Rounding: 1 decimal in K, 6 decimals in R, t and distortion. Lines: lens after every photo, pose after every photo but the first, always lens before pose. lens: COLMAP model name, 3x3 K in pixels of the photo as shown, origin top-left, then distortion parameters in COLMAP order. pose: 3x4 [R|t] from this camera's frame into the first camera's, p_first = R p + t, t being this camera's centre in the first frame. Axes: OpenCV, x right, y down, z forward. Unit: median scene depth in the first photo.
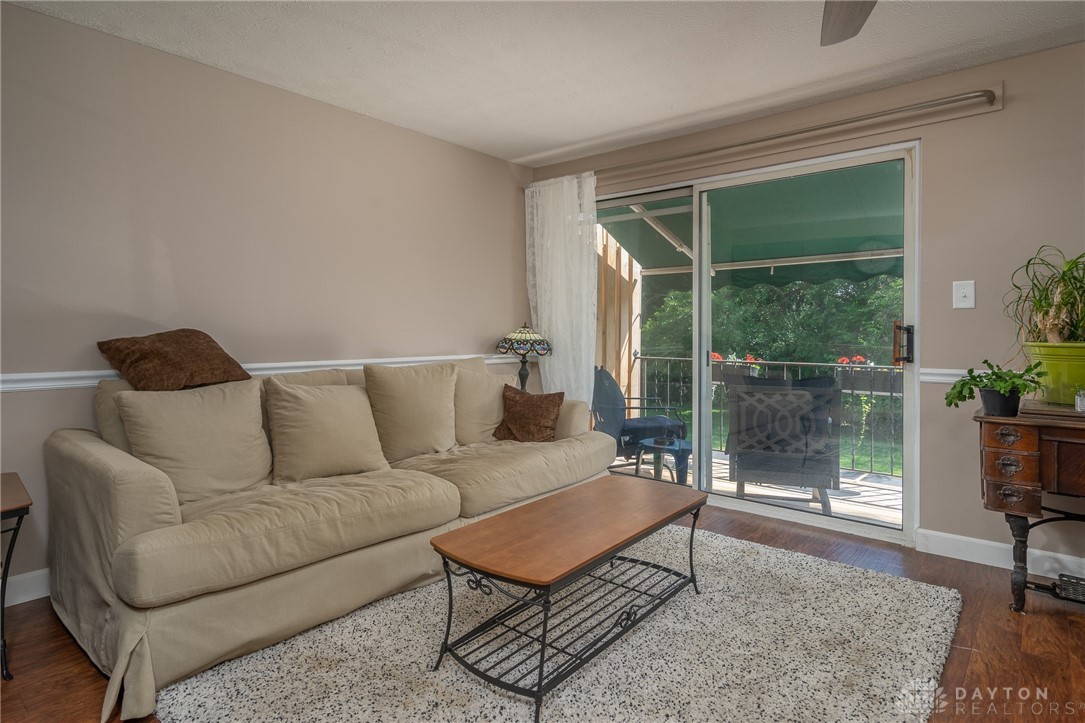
lens RADIAL K [[580.7, 0, 540.9], [0, 580.7, 326.6], [0, 0, 1]] dist [0.001261, 0.000457]
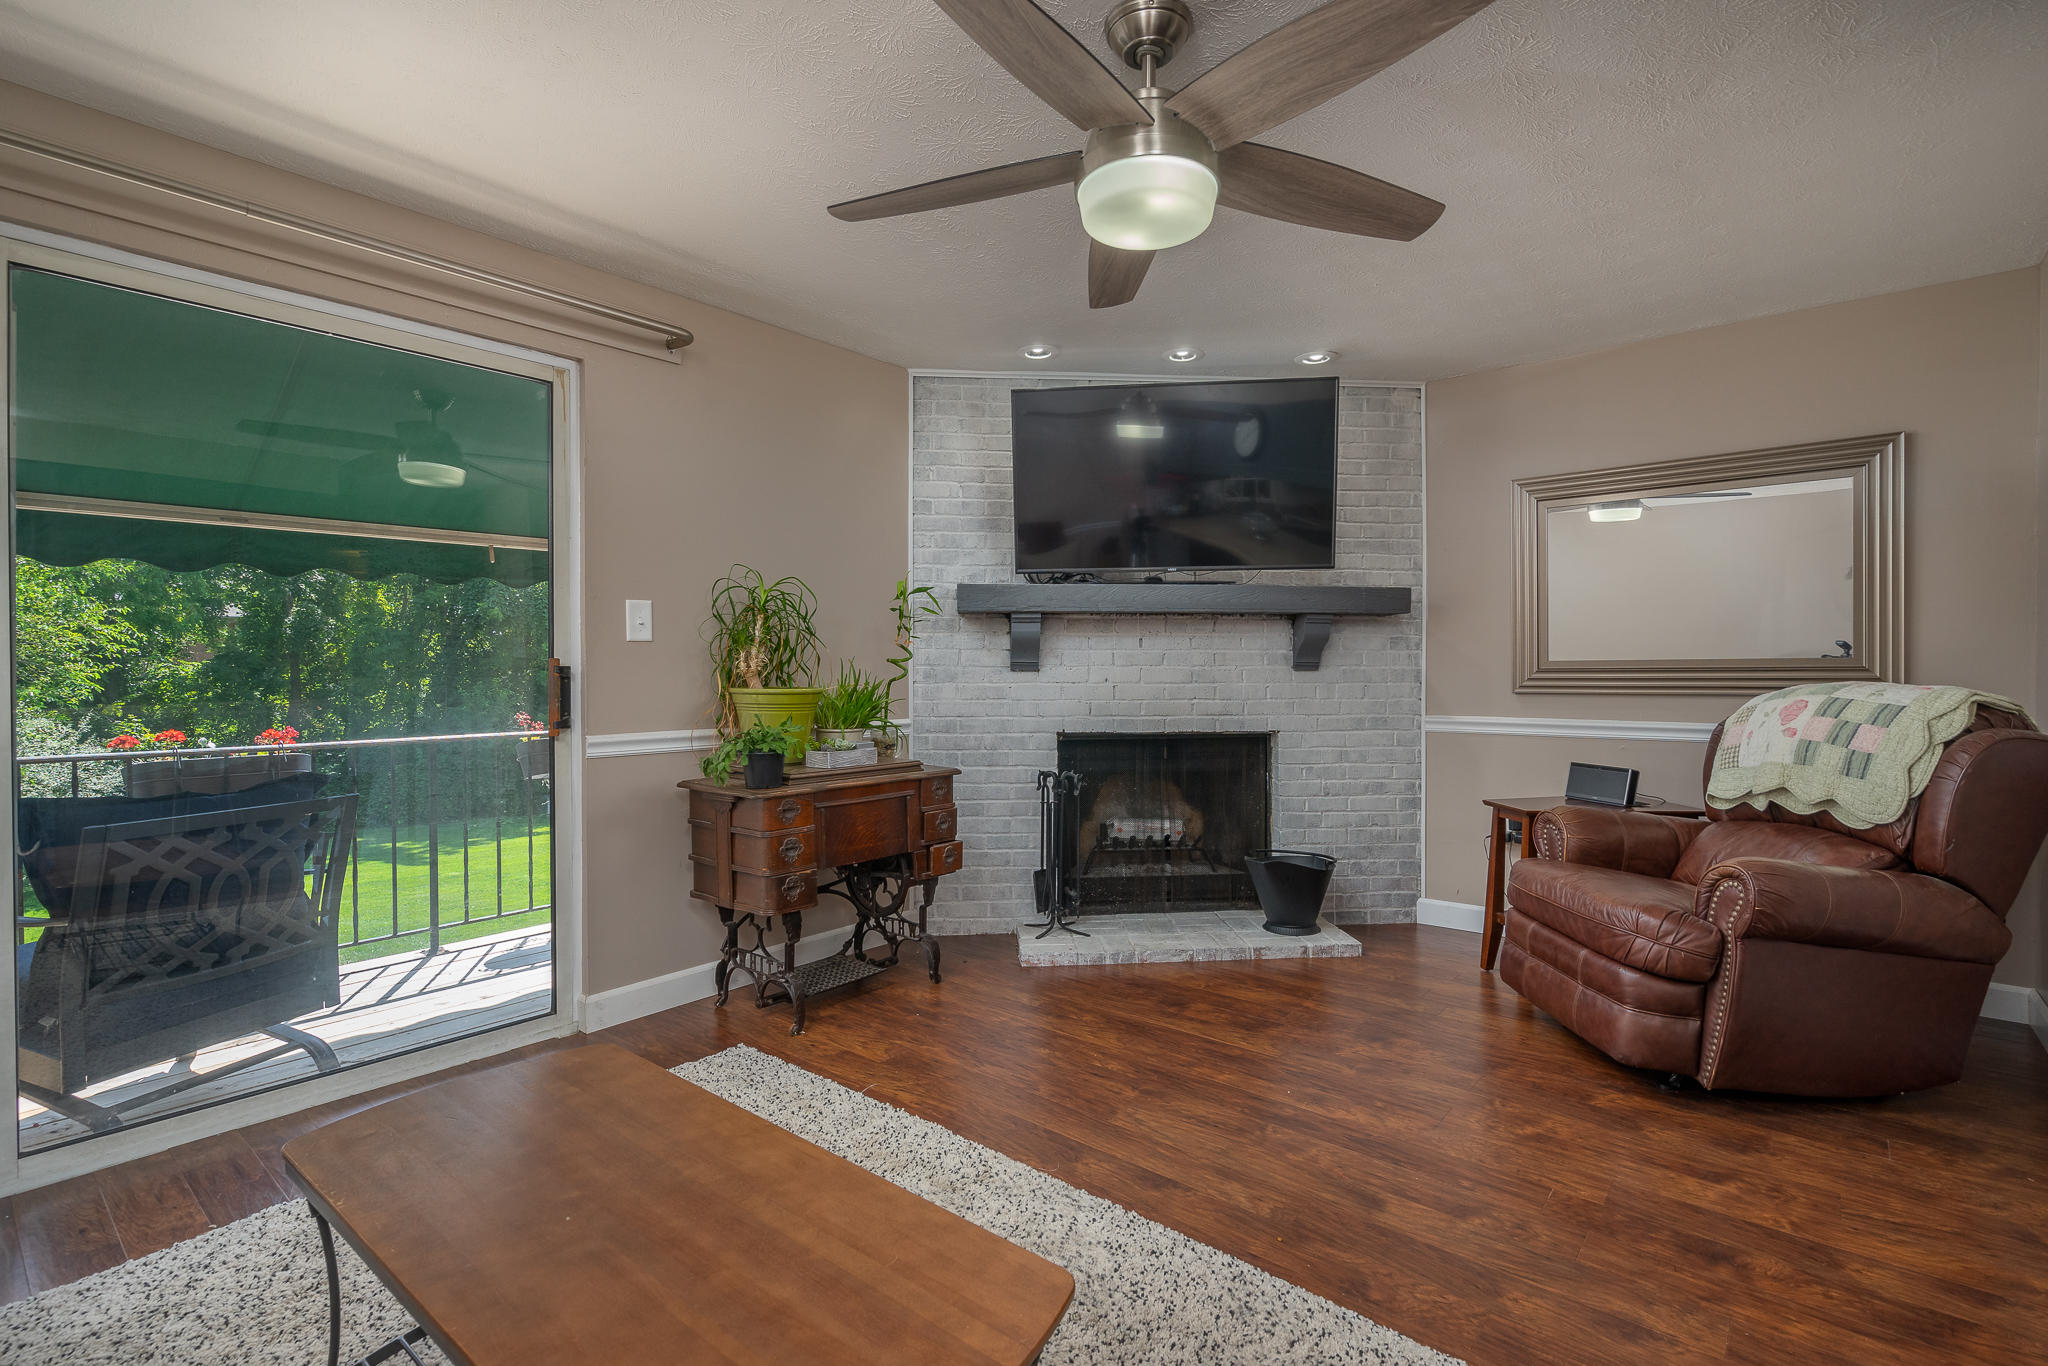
lens RADIAL K [[941.7, 0, 1022.5], [0, 941.7, 675.9], [0, 0, 1]] dist [-0.000569, -0.000021]
pose [[0.008411, -0.007701, 0.999935, -0.383698], [-0.001984, 0.999968, 0.007718, -0.000985], [-0.999963, -0.002049, 0.008395, 0.601042]]
